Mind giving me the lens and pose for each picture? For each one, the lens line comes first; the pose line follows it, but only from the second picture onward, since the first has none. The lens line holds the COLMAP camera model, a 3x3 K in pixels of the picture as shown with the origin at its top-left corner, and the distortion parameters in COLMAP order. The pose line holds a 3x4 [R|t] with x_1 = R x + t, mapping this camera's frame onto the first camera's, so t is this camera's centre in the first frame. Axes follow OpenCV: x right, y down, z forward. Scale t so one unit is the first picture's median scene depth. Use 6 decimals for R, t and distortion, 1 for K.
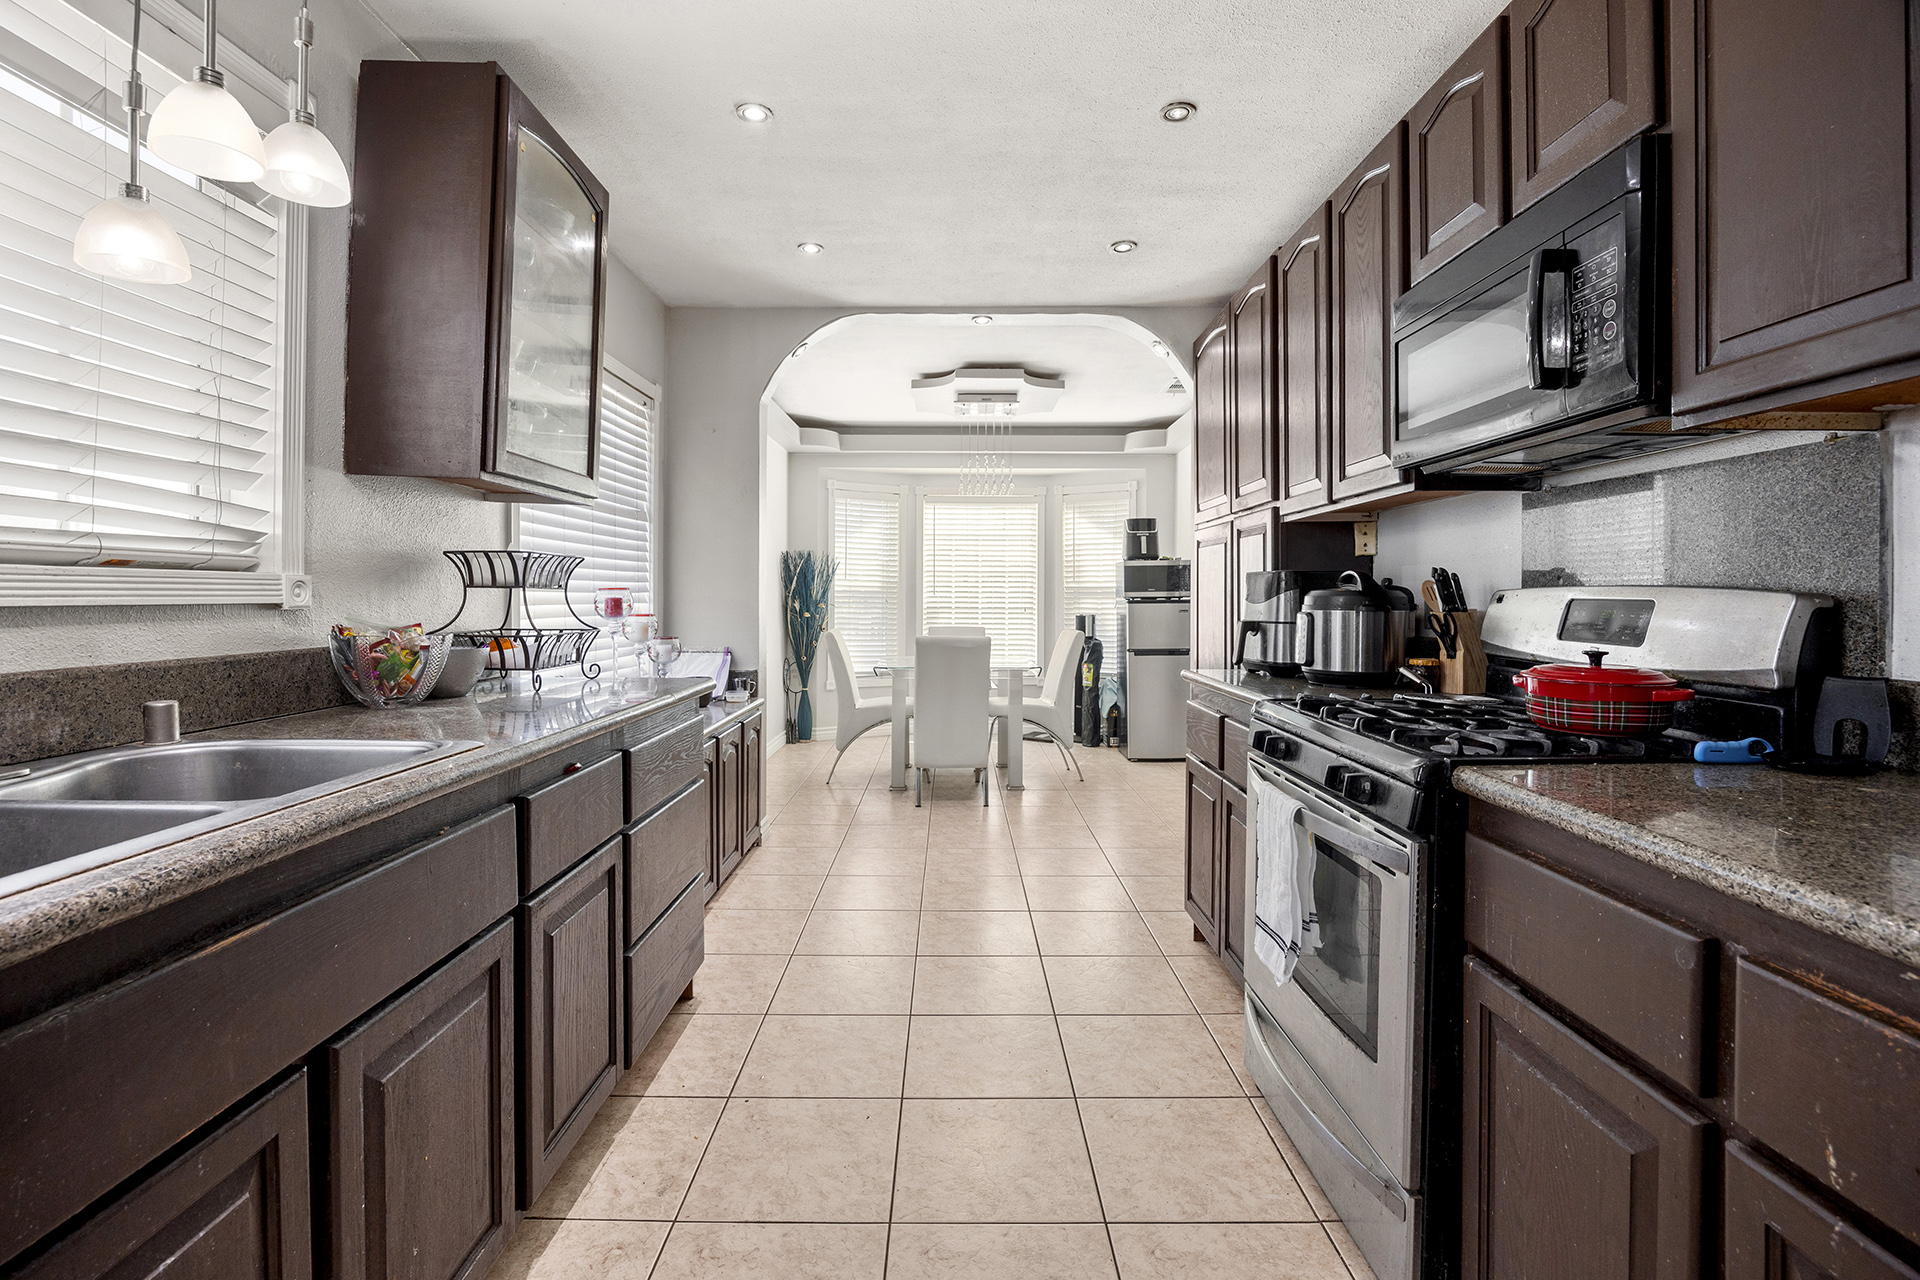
lens RADIAL K [[879.3, 0, 953.1], [0, 879.3, 593.7], [0, 0, 1]] dist [-0.000155, 0.000034]
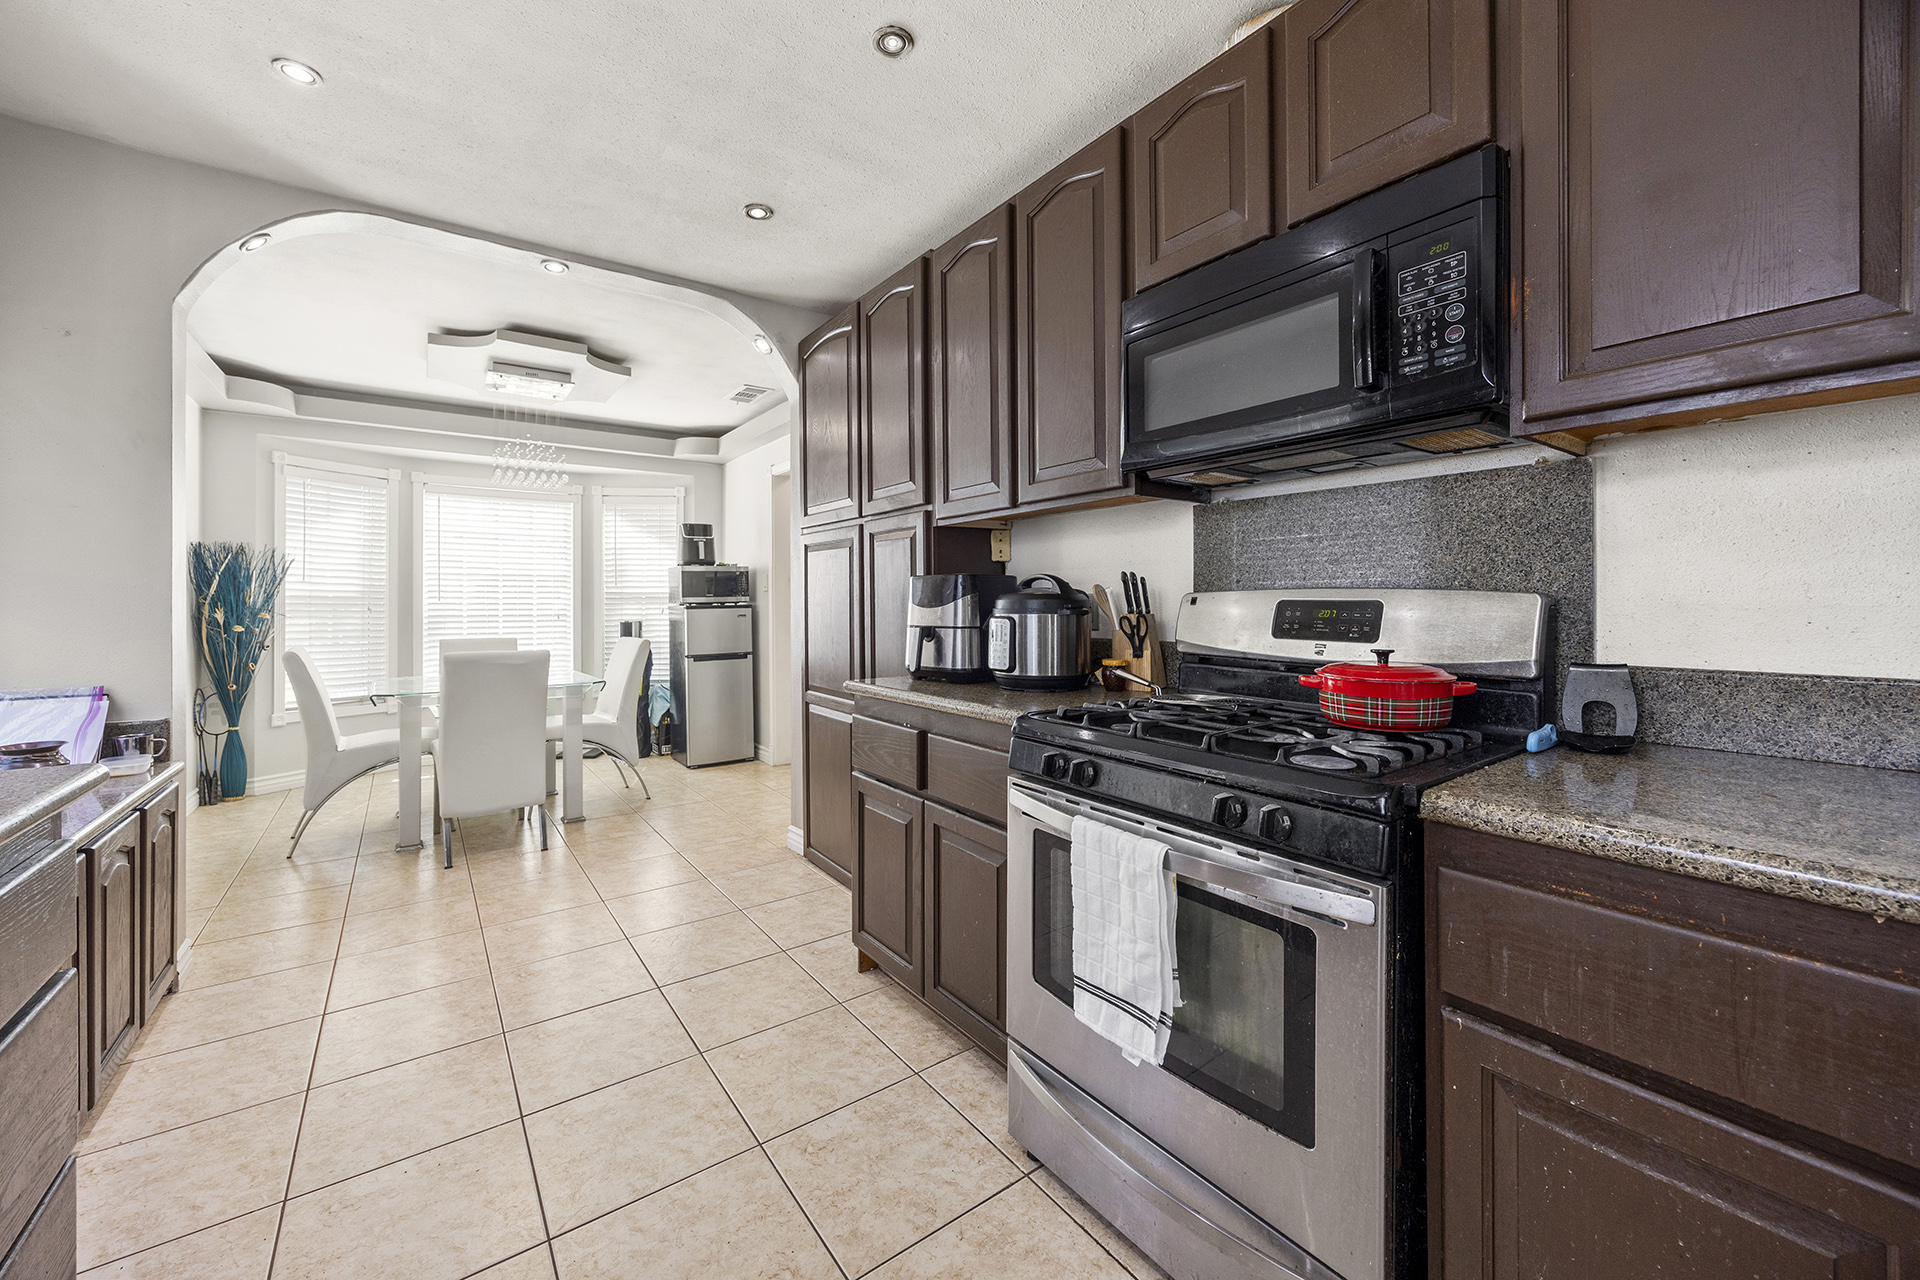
lens RADIAL K [[745.3, 0, 948.6], [0, 745.3, 599.3], [0, 0, 1]] dist [0.000025, 0.000164]
pose [[0.810395, -0.002404, 0.585879, -0.067292], [0.003026, 0.999995, -0.000083, 0.001302], [-0.585876, 0.001841, 0.810399, 0.190473]]
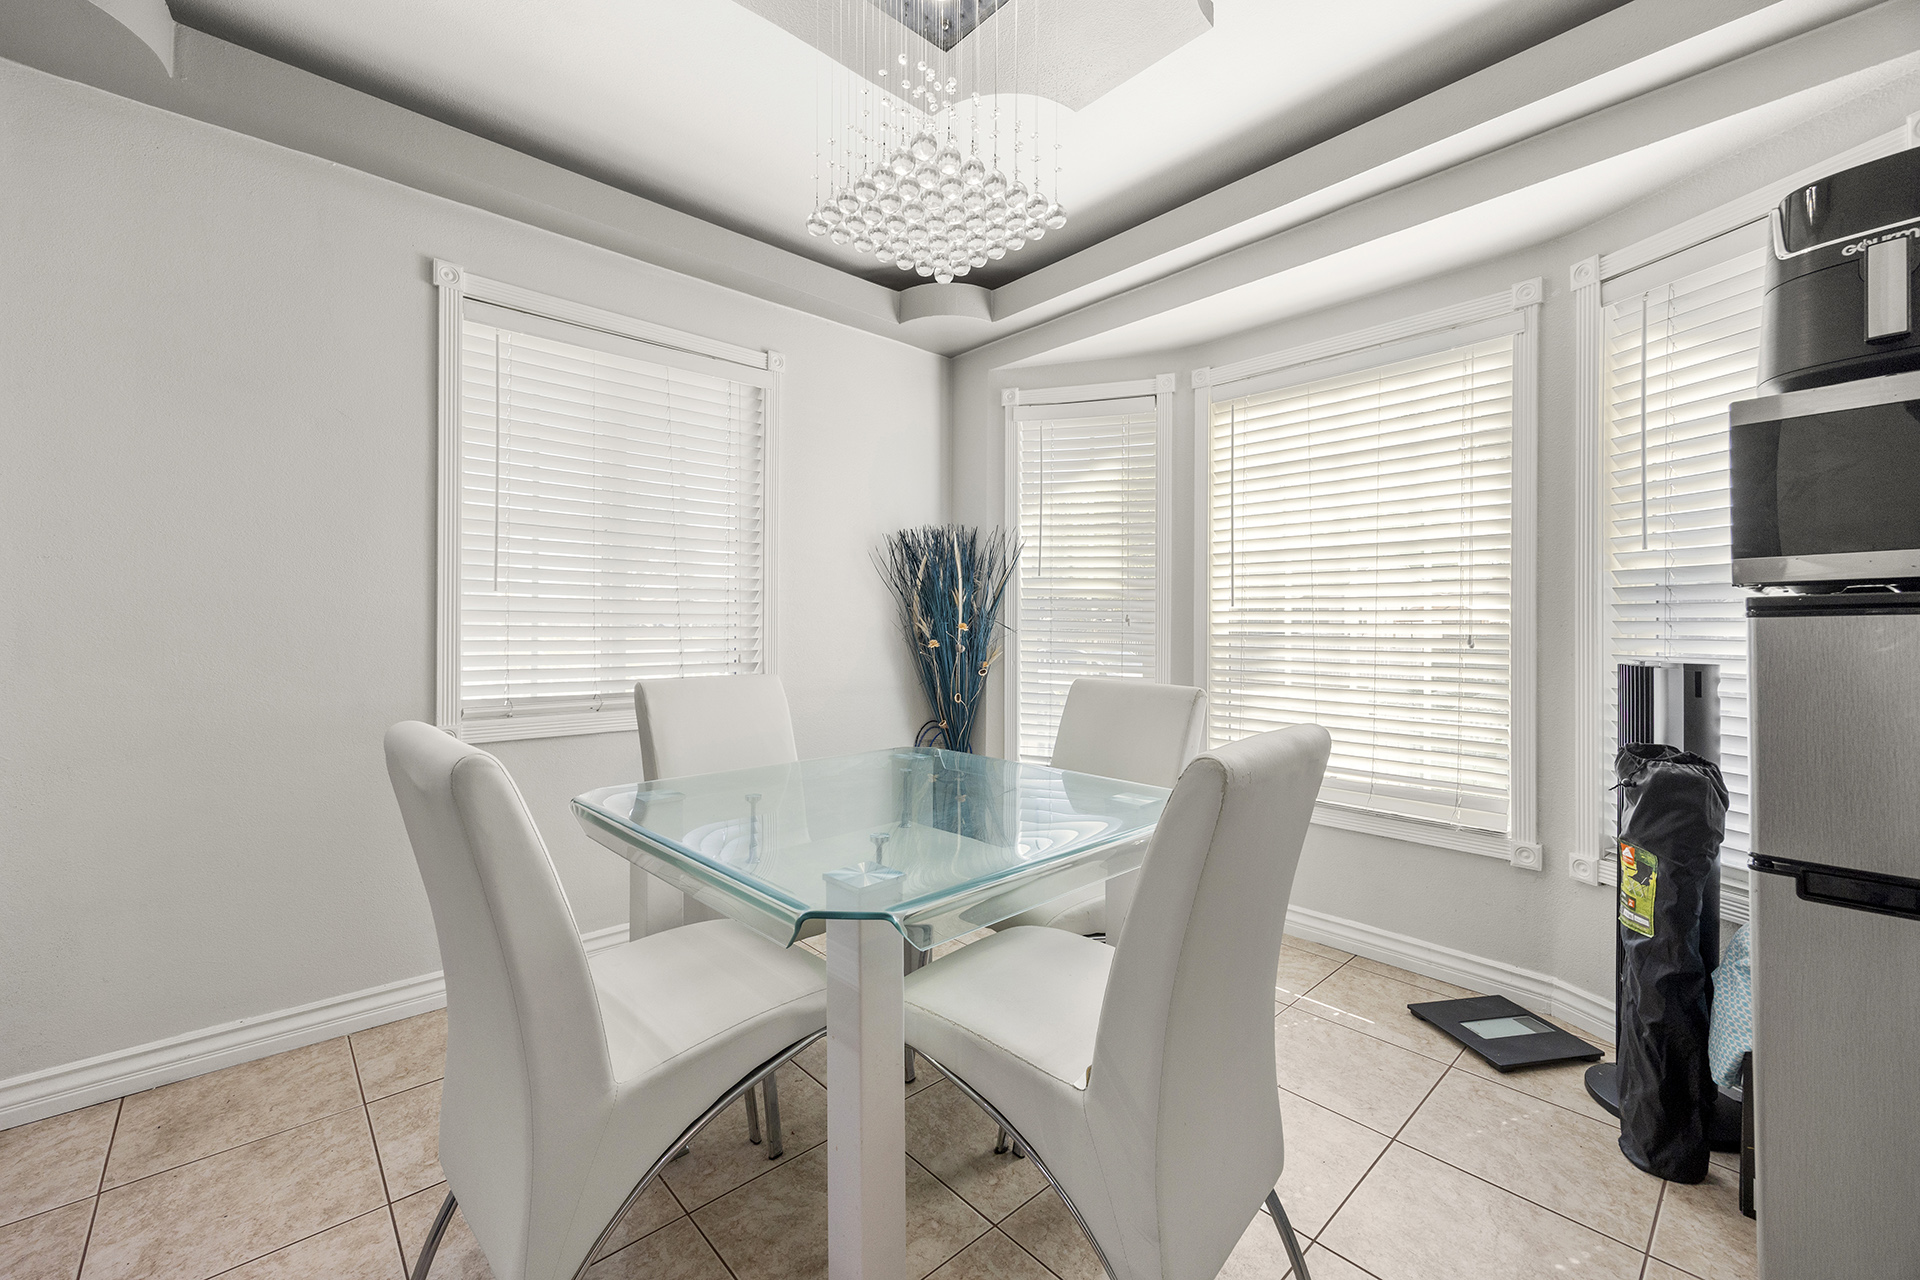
lens RADIAL K [[775.1, 0, 959.8], [0, 775.1, 630.4], [0, 0, 1]] dist [0.017767, -0.000179]
pose [[0.676452, 0.006938, -0.736454, 0.269983], [-0.005091, 0.999976, 0.004744, 0.018701], [0.736469, 0.000540, 0.676471, 0.967168]]
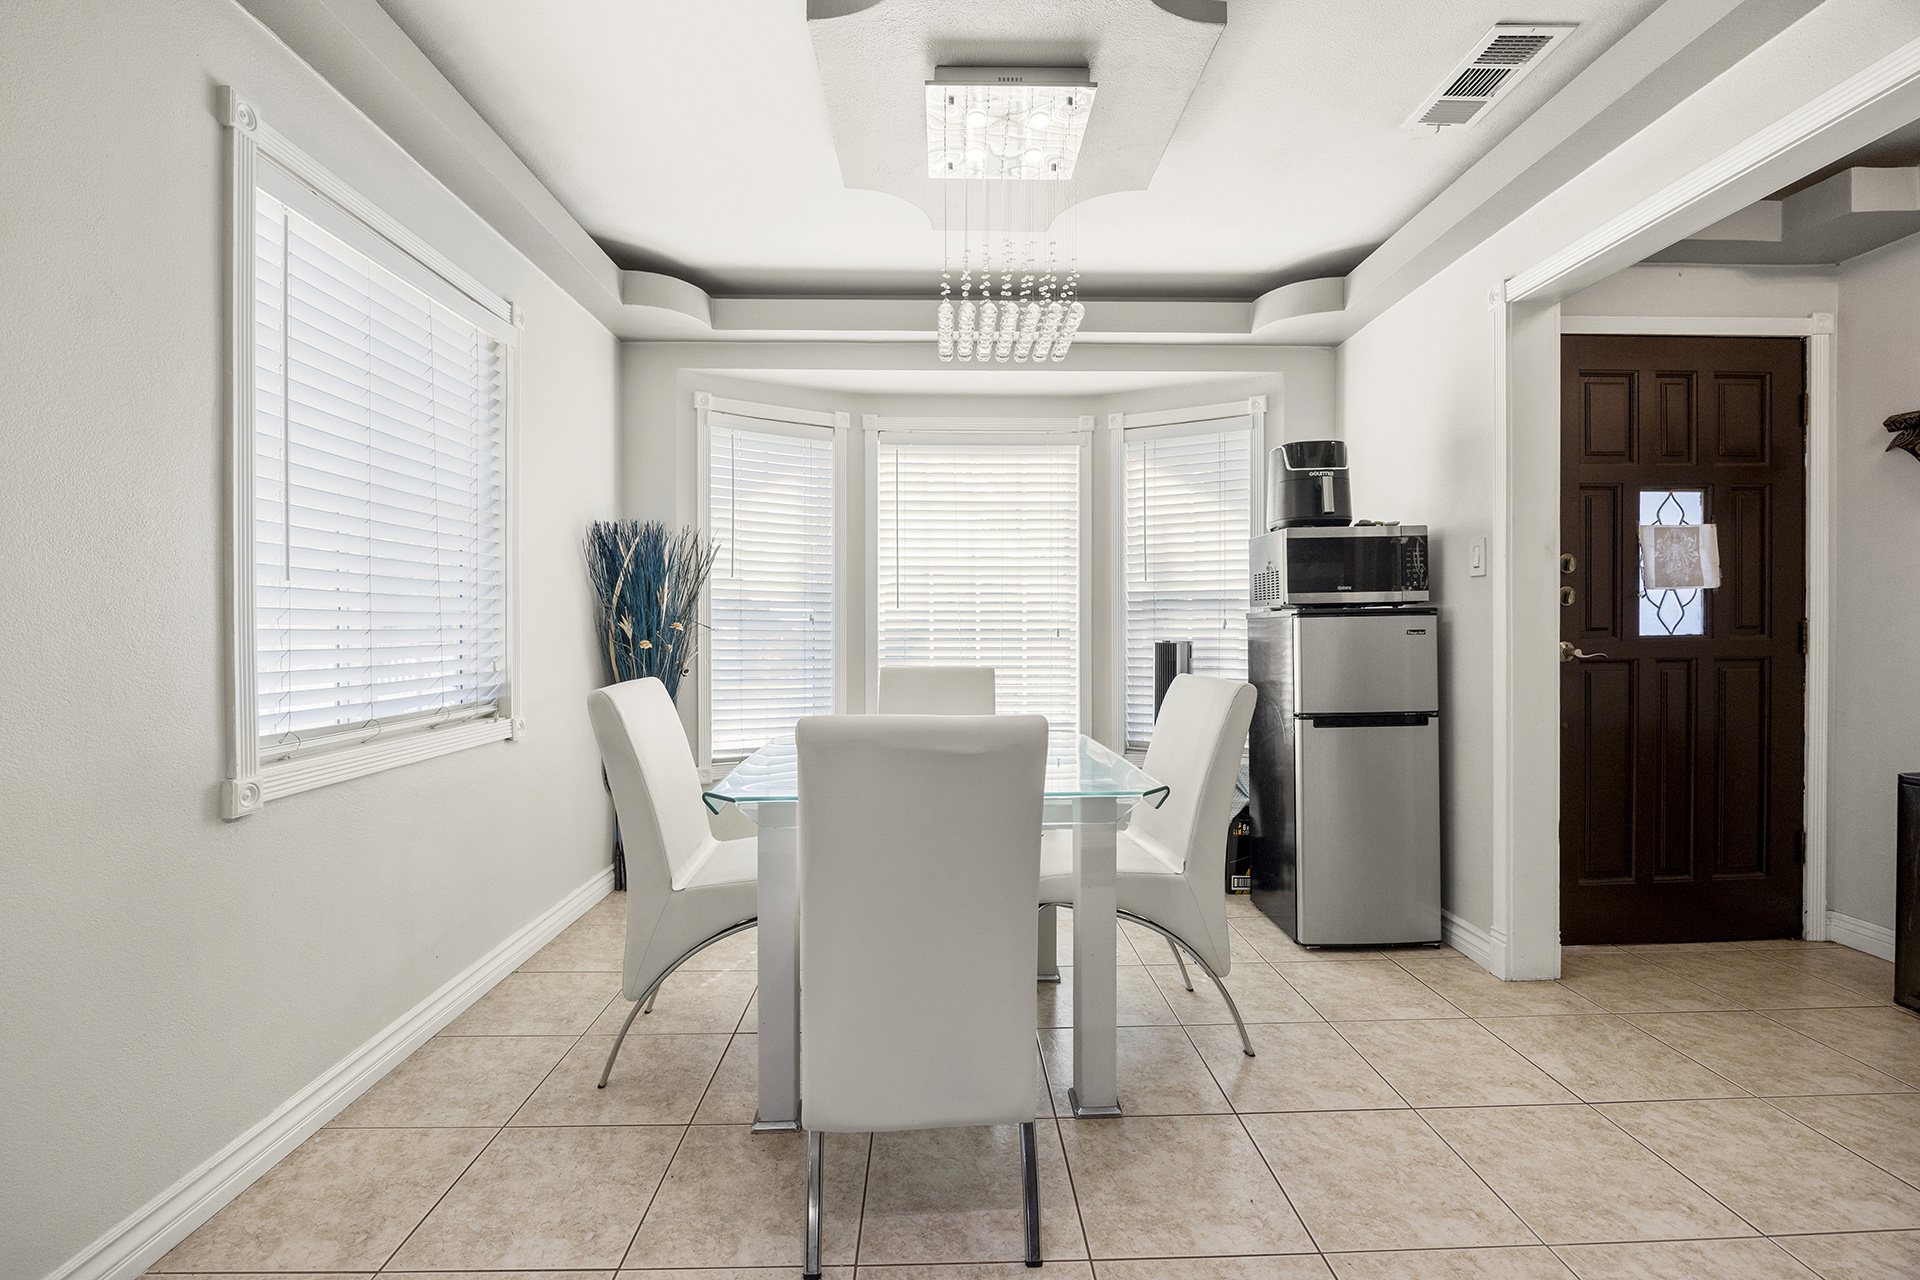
lens RADIAL K [[823.9, 0, 959.4], [0, 823.9, 631.6], [0, 0, 1]] dist [0.000177, -0.000290]
pose [[0.999572, -0.004986, 0.028822, 0.004827], [0.004825, 0.999972, 0.005681, 0.020333], [-0.028850, -0.005540, 0.999568, 0.718044]]
